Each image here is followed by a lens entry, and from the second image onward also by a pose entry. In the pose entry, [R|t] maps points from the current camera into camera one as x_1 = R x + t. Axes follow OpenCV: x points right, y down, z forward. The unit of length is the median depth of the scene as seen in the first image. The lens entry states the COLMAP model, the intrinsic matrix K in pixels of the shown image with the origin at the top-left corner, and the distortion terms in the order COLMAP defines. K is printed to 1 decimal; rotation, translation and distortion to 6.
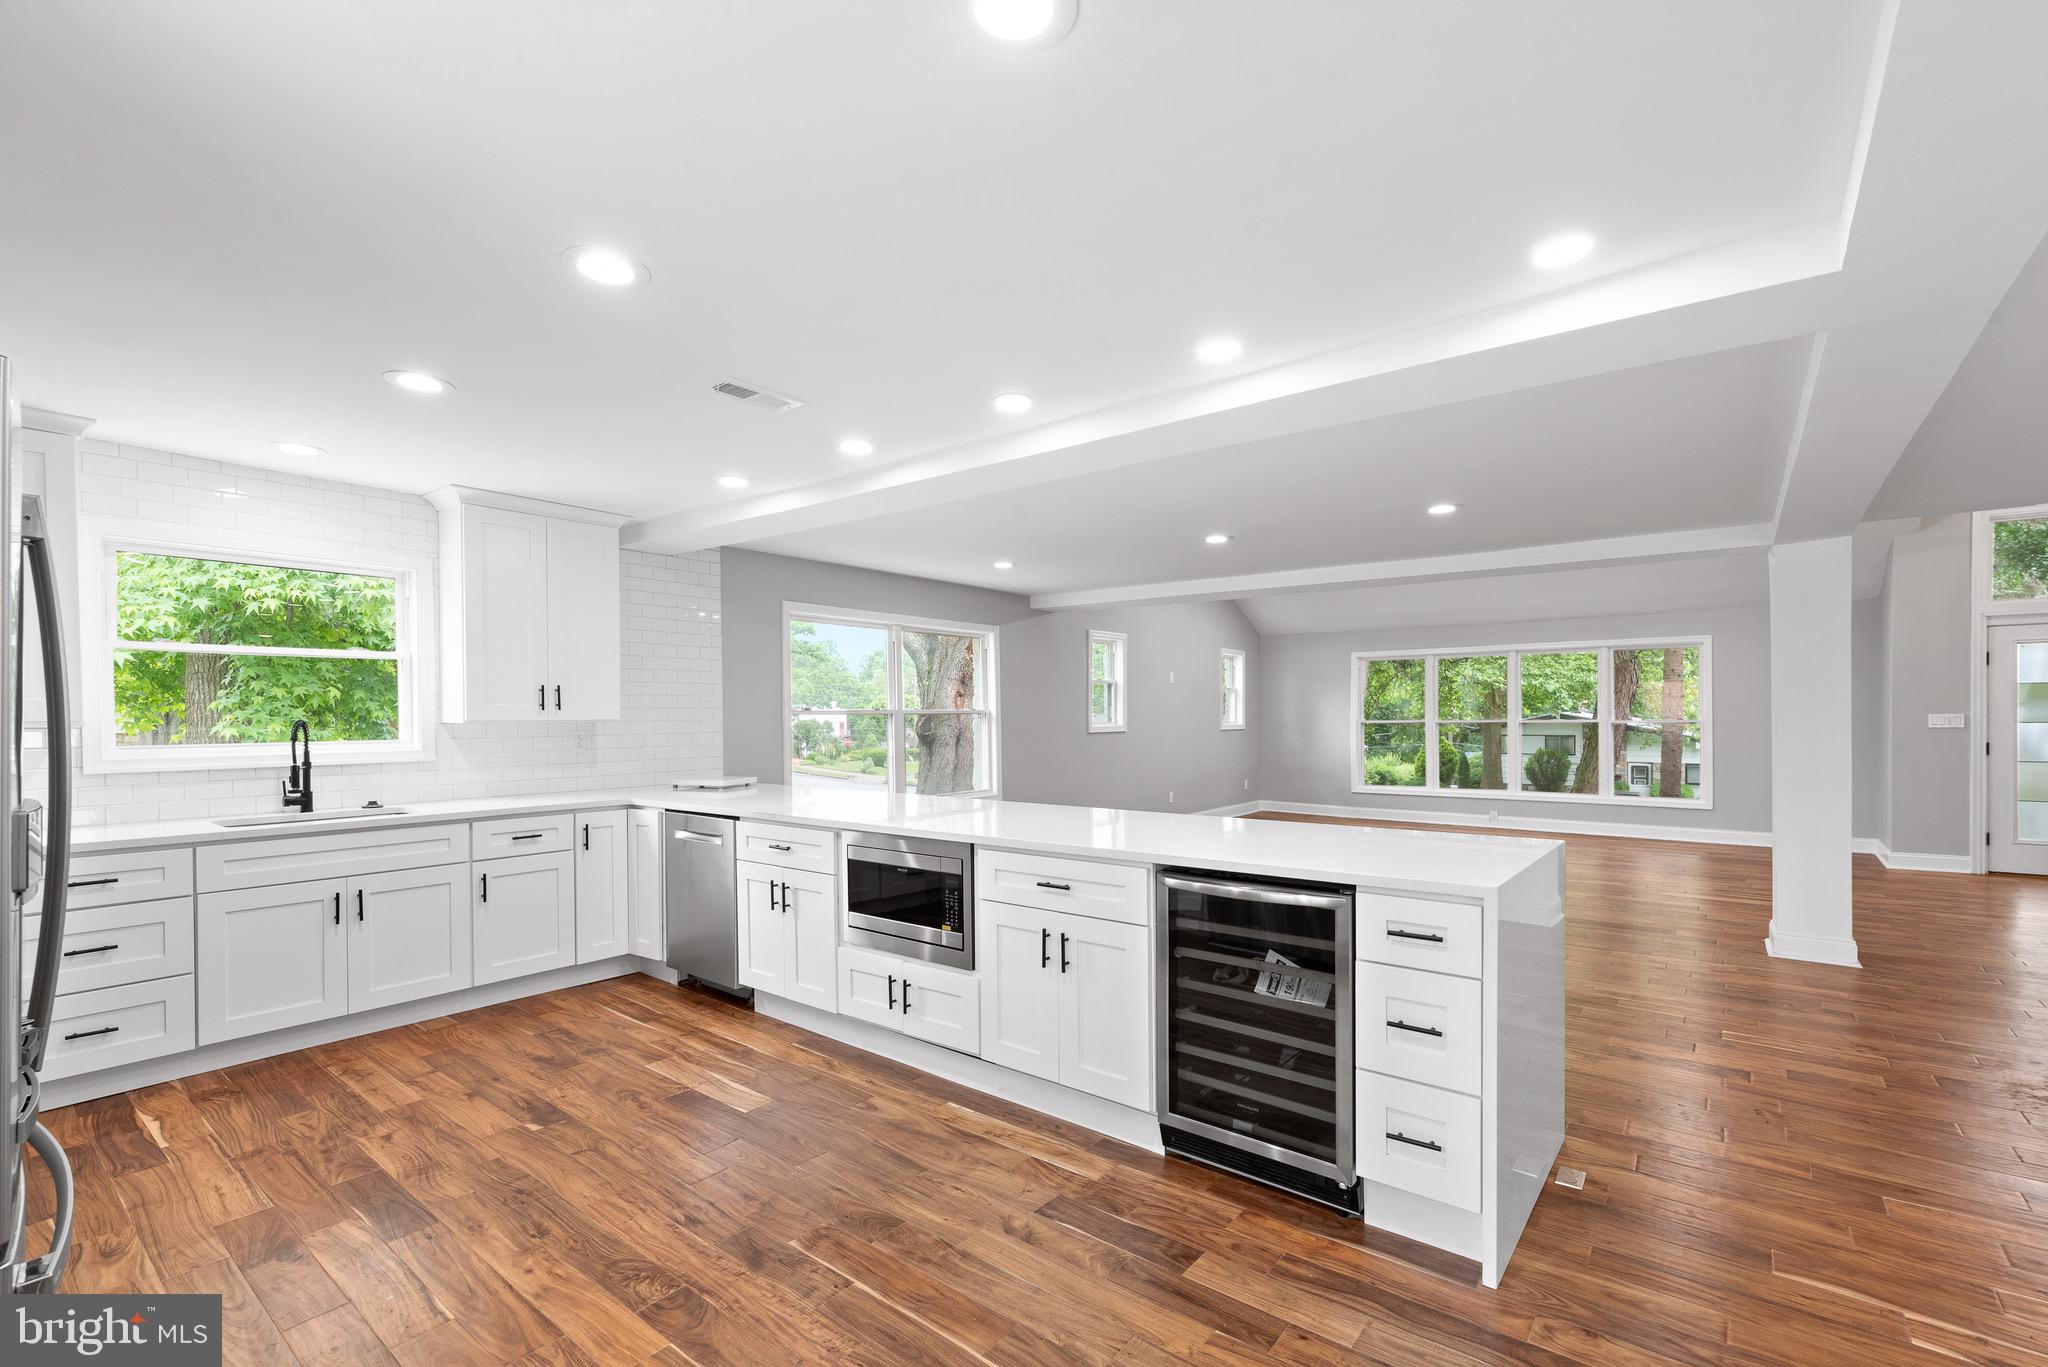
lens RADIAL K [[888.3, 0, 1020.1], [0, 888.3, 702.1], [0, 0, 1]] dist [0.000180, -0.000543]
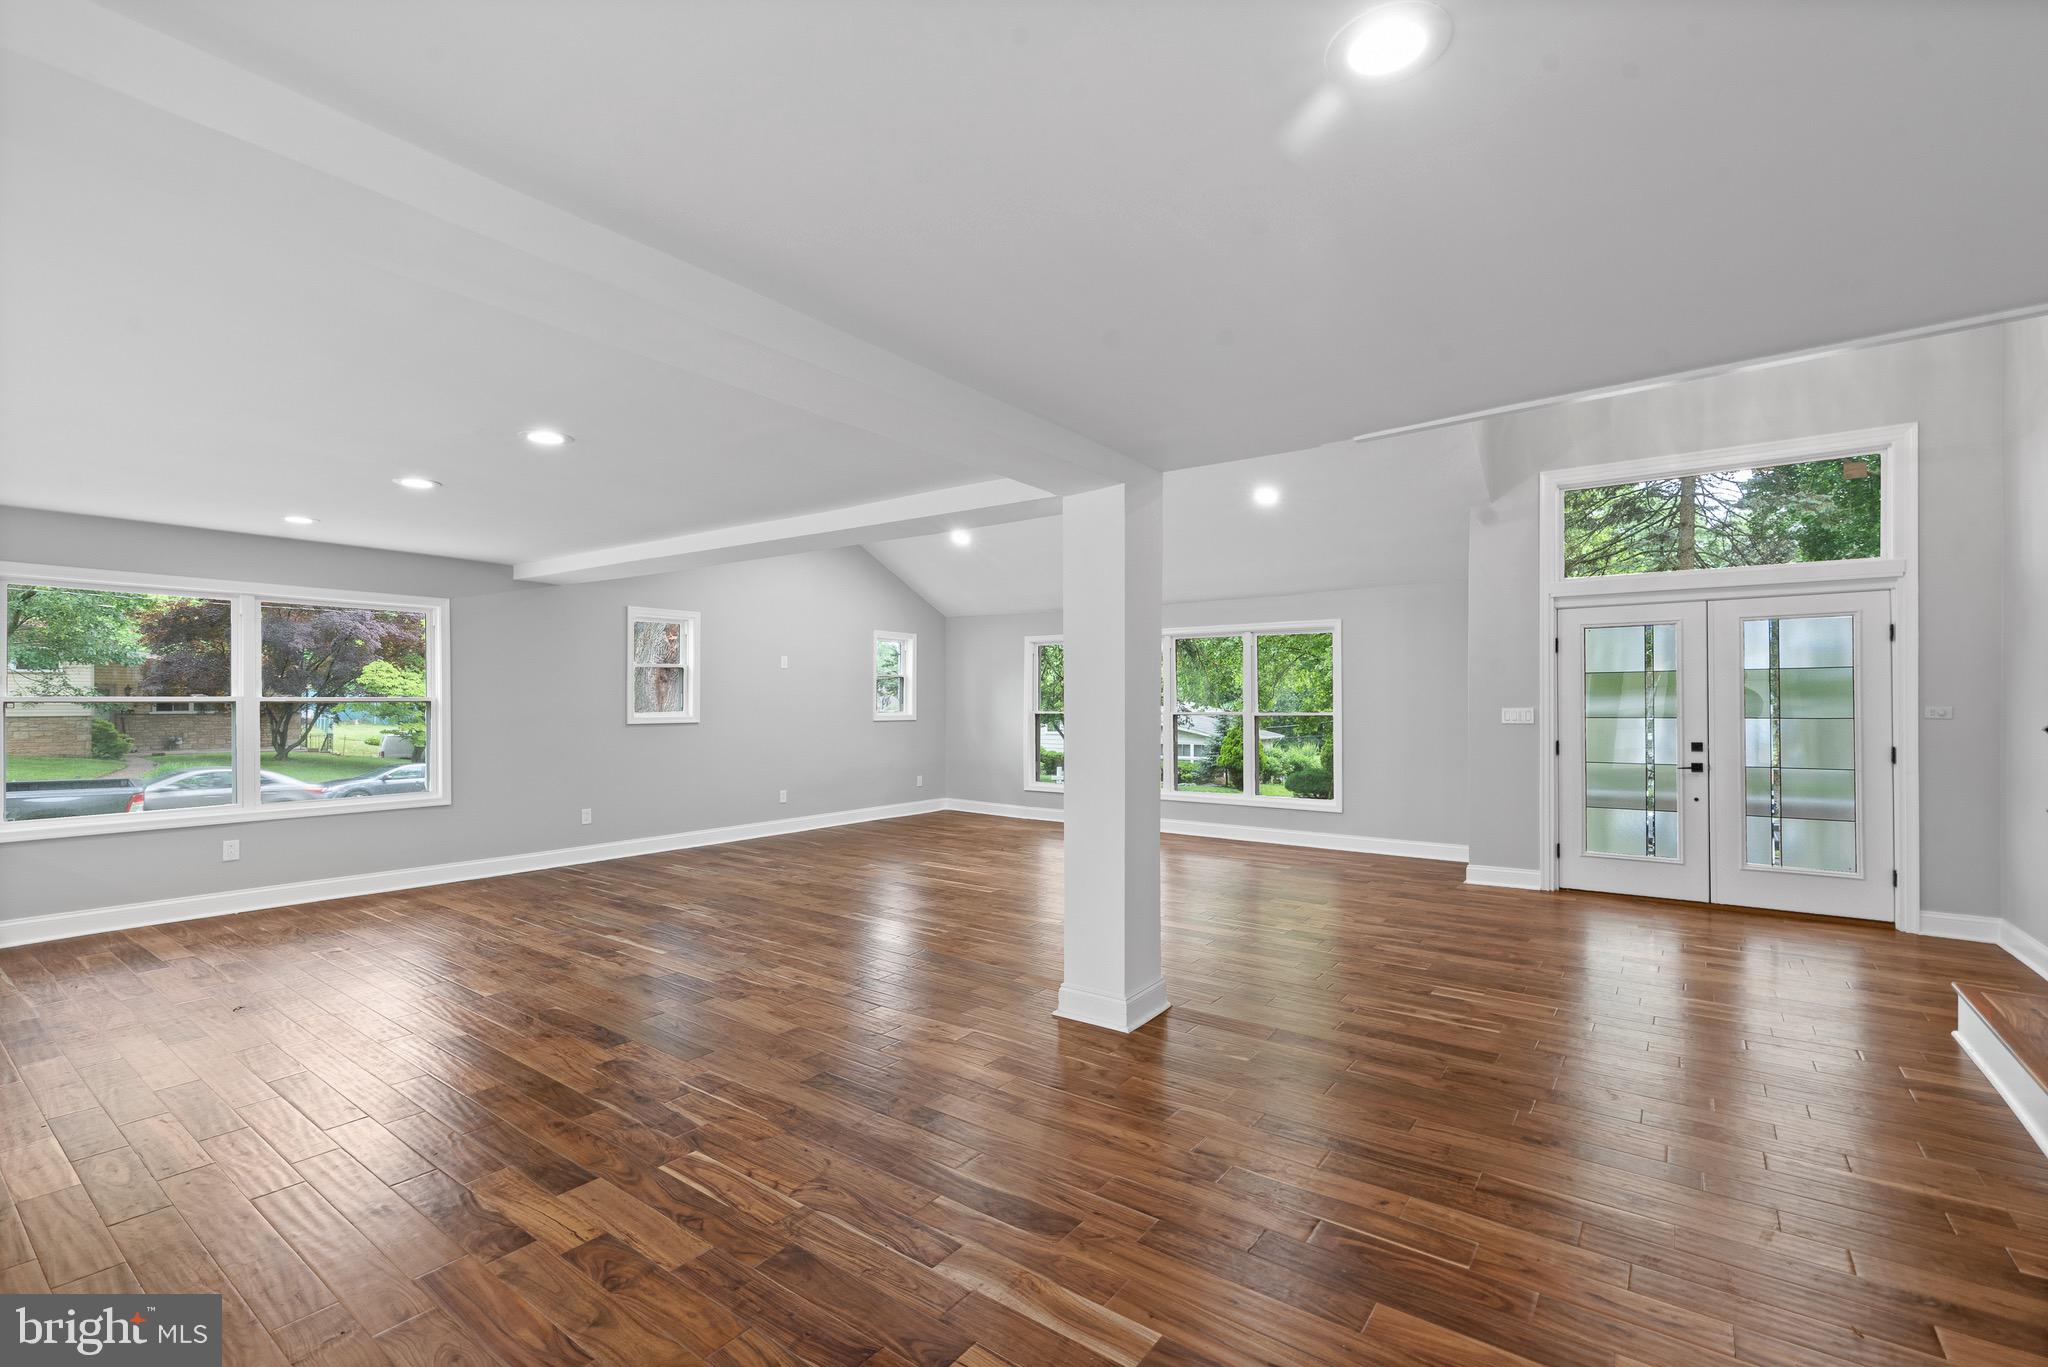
lens RADIAL K [[899.3, 0, 1027.7], [0, 899.3, 702.7], [0, 0, 1]] dist [0.002312, 0.000057]
pose [[0.999512, 0.004894, 0.030850, 0.537396], [-0.005376, 0.999864, 0.015579, -0.003425], [-0.030769, -0.015737, 0.999403, 0.128465]]
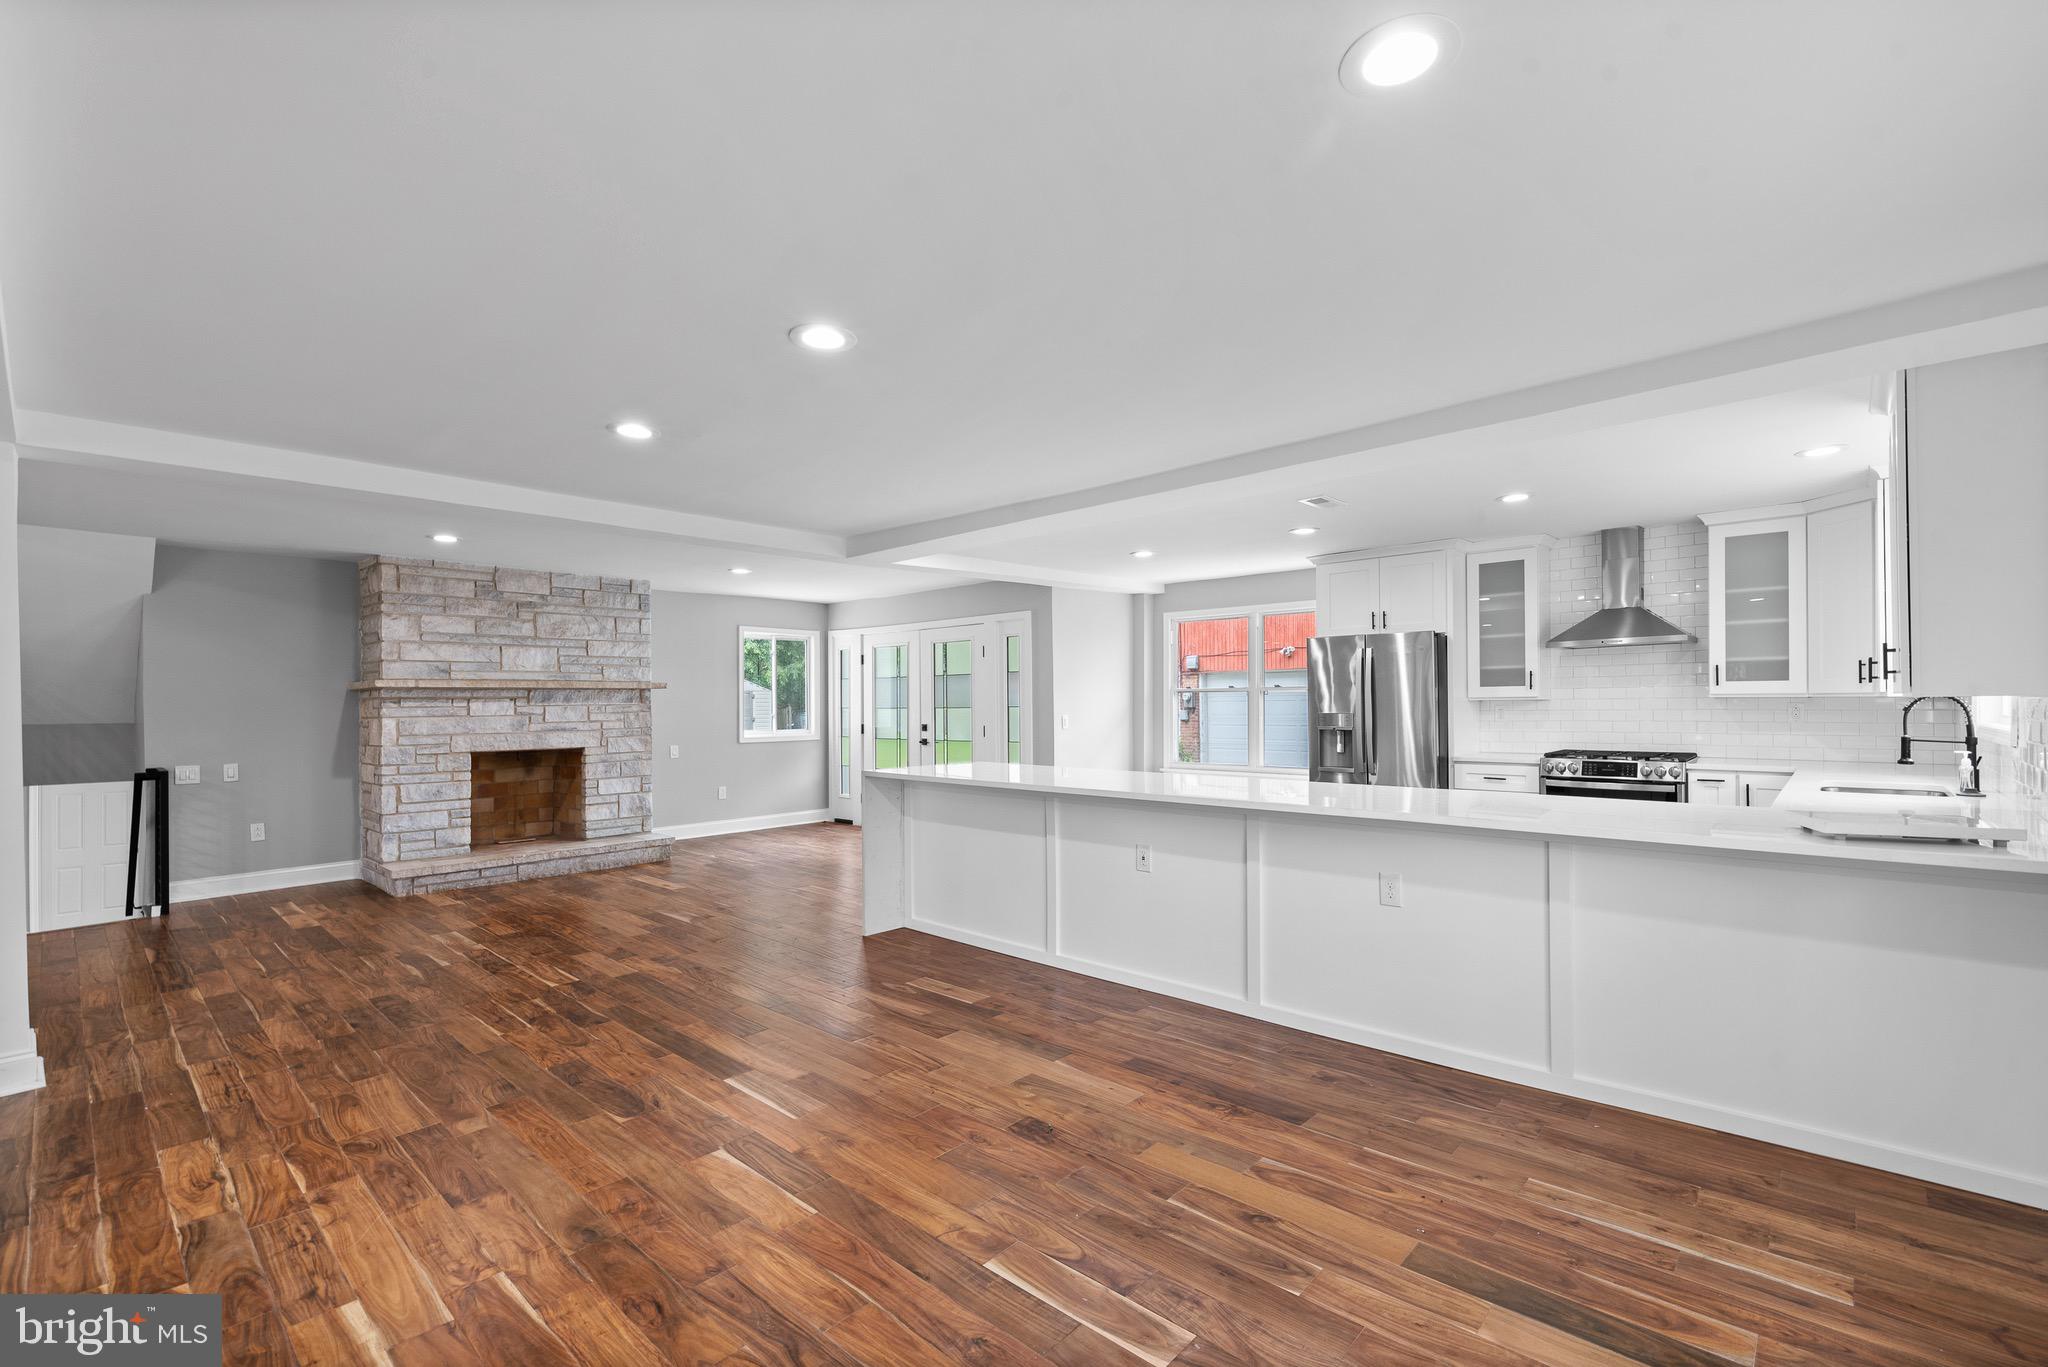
lens RADIAL K [[888.3, 0, 1020.1], [0, 888.3, 702.1], [0, 0, 1]] dist [0.000180, -0.000543]
pose [[-0.996993, 0.013755, 0.076263, 0.061034], [0.012612, 0.999801, -0.015448, 0.017499], [-0.076460, -0.014440, -0.996968, 1.061352]]
